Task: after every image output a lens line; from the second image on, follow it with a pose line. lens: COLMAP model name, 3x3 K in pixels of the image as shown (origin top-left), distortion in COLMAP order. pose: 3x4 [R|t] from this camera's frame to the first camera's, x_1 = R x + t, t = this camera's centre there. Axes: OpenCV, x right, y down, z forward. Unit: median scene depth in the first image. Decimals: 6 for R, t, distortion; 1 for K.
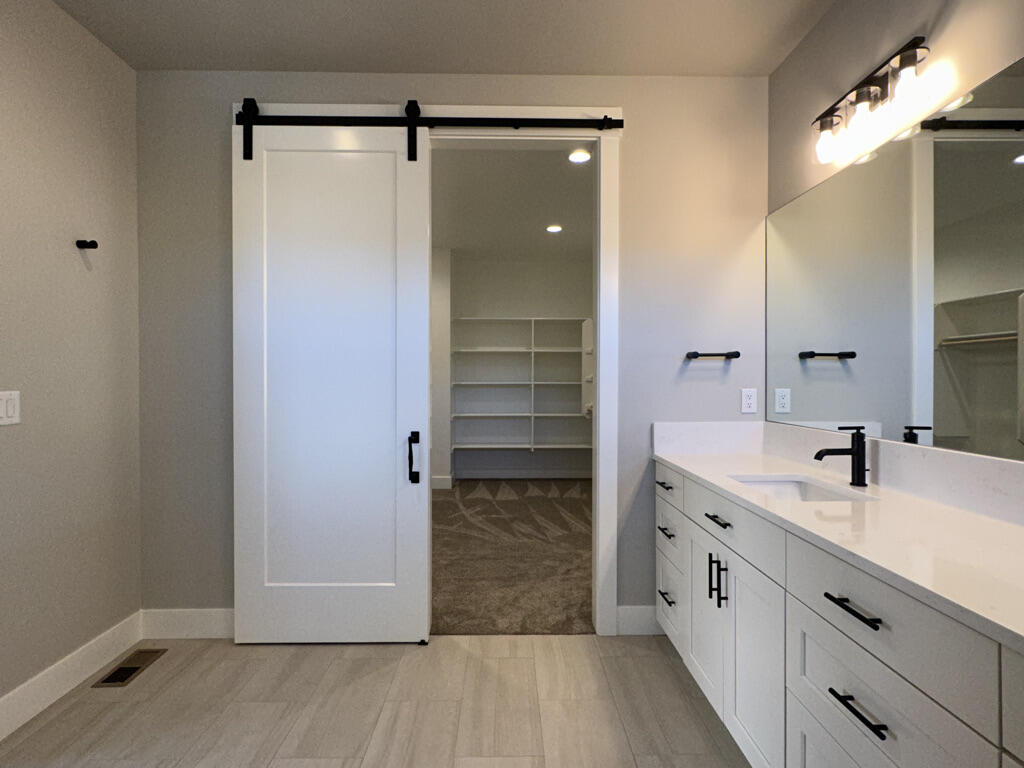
lens RADIAL K [[509.2, 0, 509.7], [0, 509.2, 382.0], [0, 0, 1]] dist [-0.000945, -0.000511]
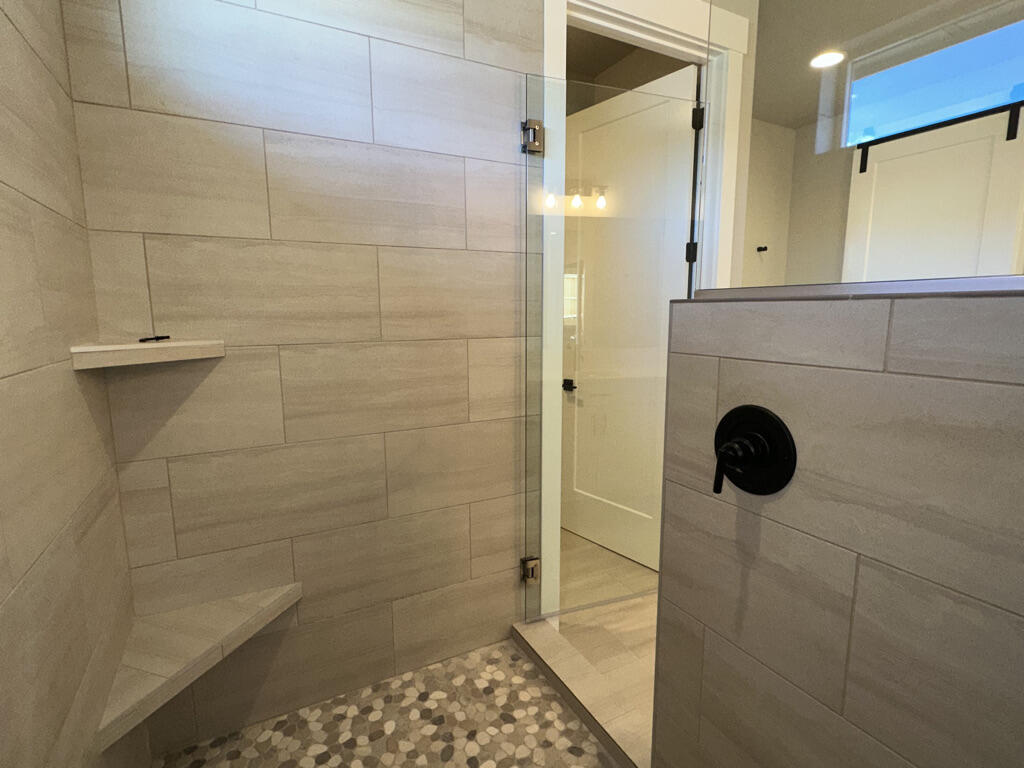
lens RADIAL K [[509.2, 0, 510.0], [0, 509.2, 387.2], [0, 0, 1]] dist [-0.000945, -0.000511]
pose [[0.455228, 0.126837, -0.881295, 0.388793], [0.001695, 0.989676, 0.143311, -0.039535], [0.890373, -0.066733, 0.450313, -0.598416]]
